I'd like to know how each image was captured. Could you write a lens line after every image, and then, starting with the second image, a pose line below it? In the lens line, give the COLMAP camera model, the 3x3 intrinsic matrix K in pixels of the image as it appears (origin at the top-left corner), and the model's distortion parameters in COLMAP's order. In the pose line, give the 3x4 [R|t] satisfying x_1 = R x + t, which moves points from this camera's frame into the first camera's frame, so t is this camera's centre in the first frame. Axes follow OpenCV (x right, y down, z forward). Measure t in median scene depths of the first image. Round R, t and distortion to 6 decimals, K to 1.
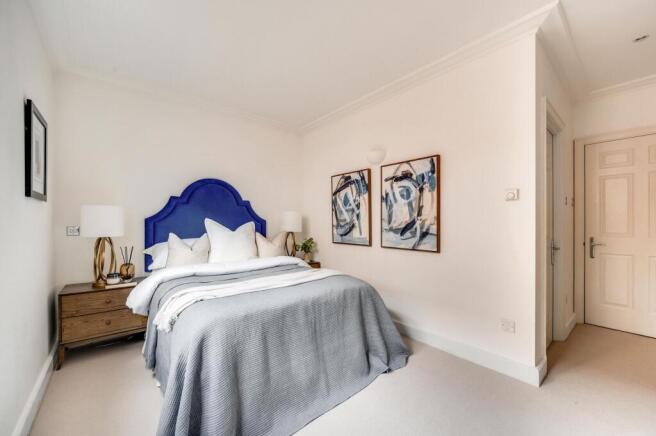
lens RADIAL K [[260.6, 0, 330.5], [0, 260.6, 219.1], [0, 0, 1]] dist [-0.000839, -0.000142]
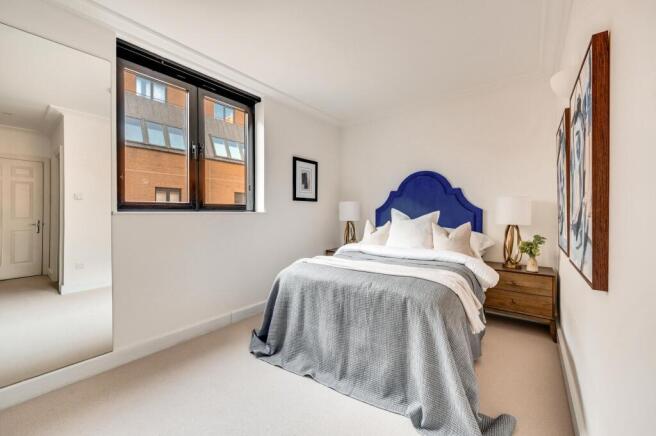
lens RADIAL K [[260.6, 0, 331.9], [0, 260.6, 214.5], [0, 0, 1]] dist [-0.000839, -0.000142]
pose [[0.230304, 0.009572, -0.973072, 0.596549], [0.016676, 0.999766, 0.013782, 0.002870], [0.972976, -0.019401, 0.230091, 0.447427]]
